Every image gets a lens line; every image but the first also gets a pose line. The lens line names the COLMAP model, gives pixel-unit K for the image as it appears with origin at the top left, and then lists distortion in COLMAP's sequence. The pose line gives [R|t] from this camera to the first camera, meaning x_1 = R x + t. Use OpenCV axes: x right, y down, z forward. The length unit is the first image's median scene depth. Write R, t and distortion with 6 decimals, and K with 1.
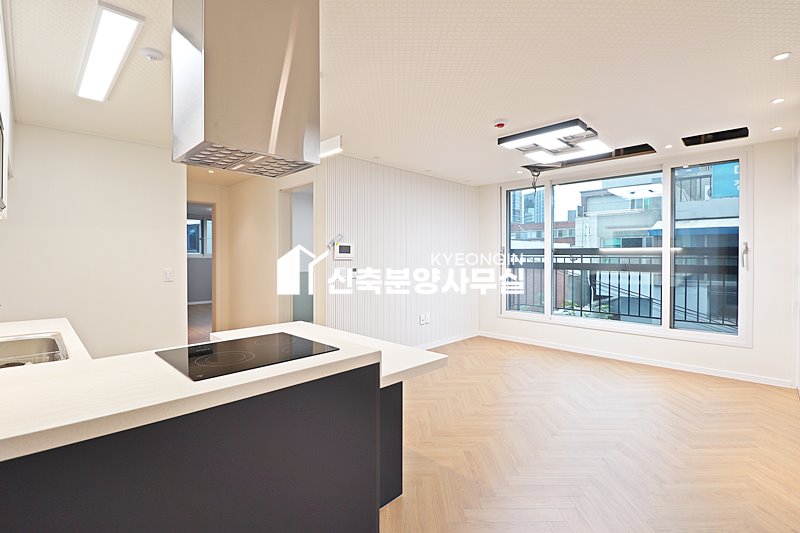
lens RADIAL K [[367.0, 0, 395.6], [0, 367.0, 261.1], [0, 0, 1]] dist [-0.008536, -0.008077]
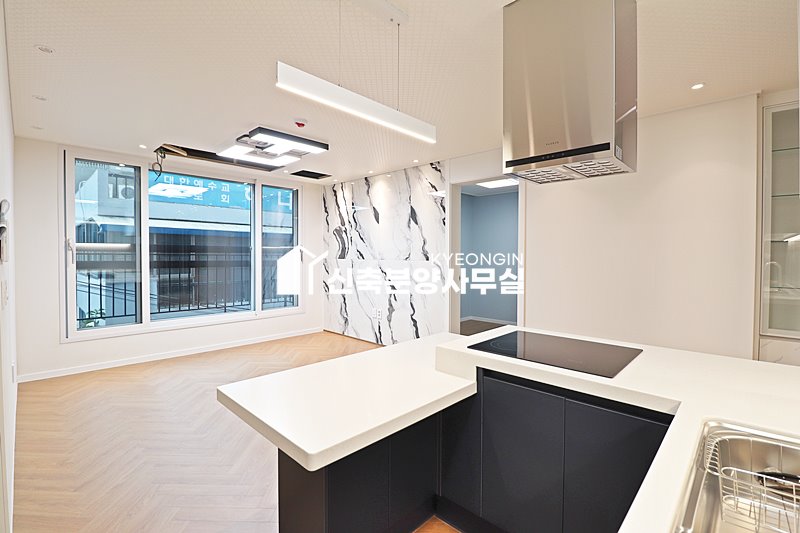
lens RADIAL K [[367.0, 0, 400.6], [0, 367.0, 260.6], [0, 0, 1]] dist [-0.008536, -0.008077]
pose [[-0.023592, -0.017482, 0.999569, -0.523872], [0.006517, 0.999823, 0.017641, -0.008816], [-0.999700, 0.006930, -0.023474, 0.533332]]
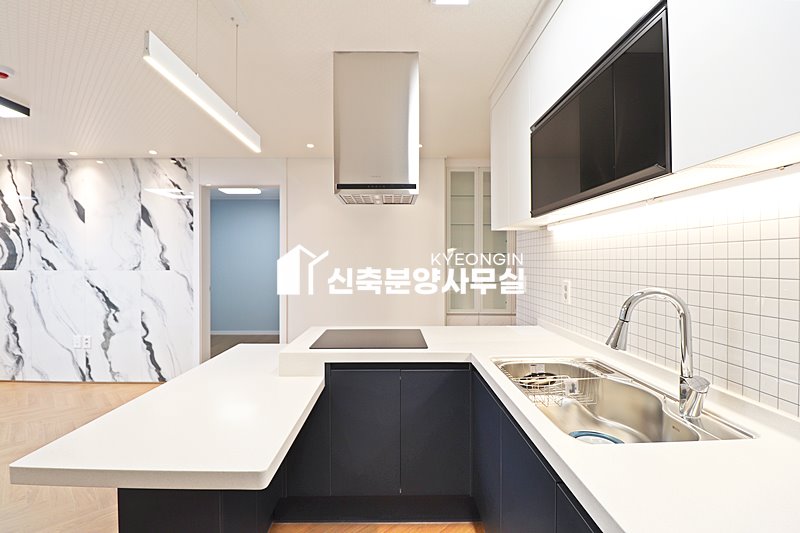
lens RADIAL K [[367.0, 0, 402.7], [0, 367.0, 262.0], [0, 0, 1]] dist [-0.008536, -0.008077]
pose [[-0.718835, 0.001043, 0.695180, -0.512674], [0.008627, 0.999935, 0.007420, -0.011742], [-0.695127, 0.011331, -0.718798, 0.675587]]
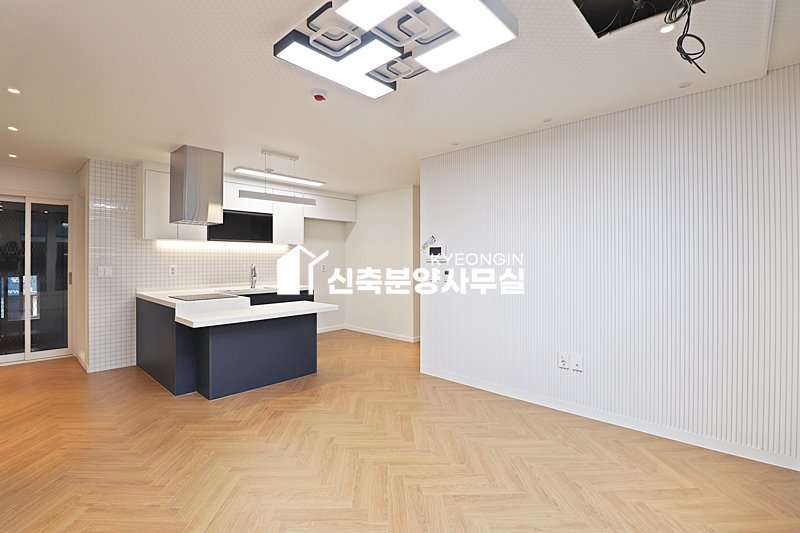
lens RADIAL K [[367.0, 0, 399.6], [0, 367.0, 256.0], [0, 0, 1]] dist [-0.008536, -0.008077]
pose [[0.041257, -0.011032, -0.999088, 0.789724], [-0.009356, 0.999891, -0.011428, -0.006210], [0.999105, 0.009819, 0.041149, 0.817681]]
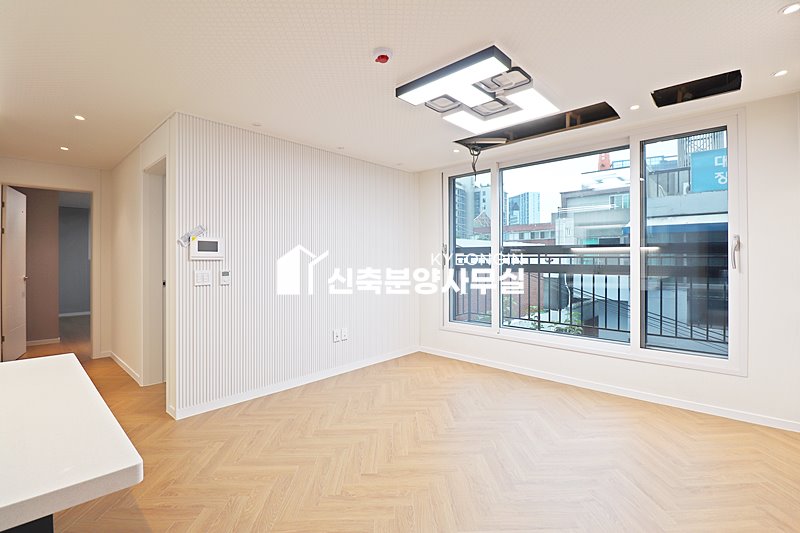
lens RADIAL K [[367.0, 0, 392.4], [0, 367.0, 259.4], [0, 0, 1]] dist [-0.008536, -0.008077]
pose [[0.999549, -0.002724, 0.029892, 0.200937], [0.003020, 0.999947, -0.009859, 0.002978], [-0.029864, 0.009945, 0.999505, 0.236264]]
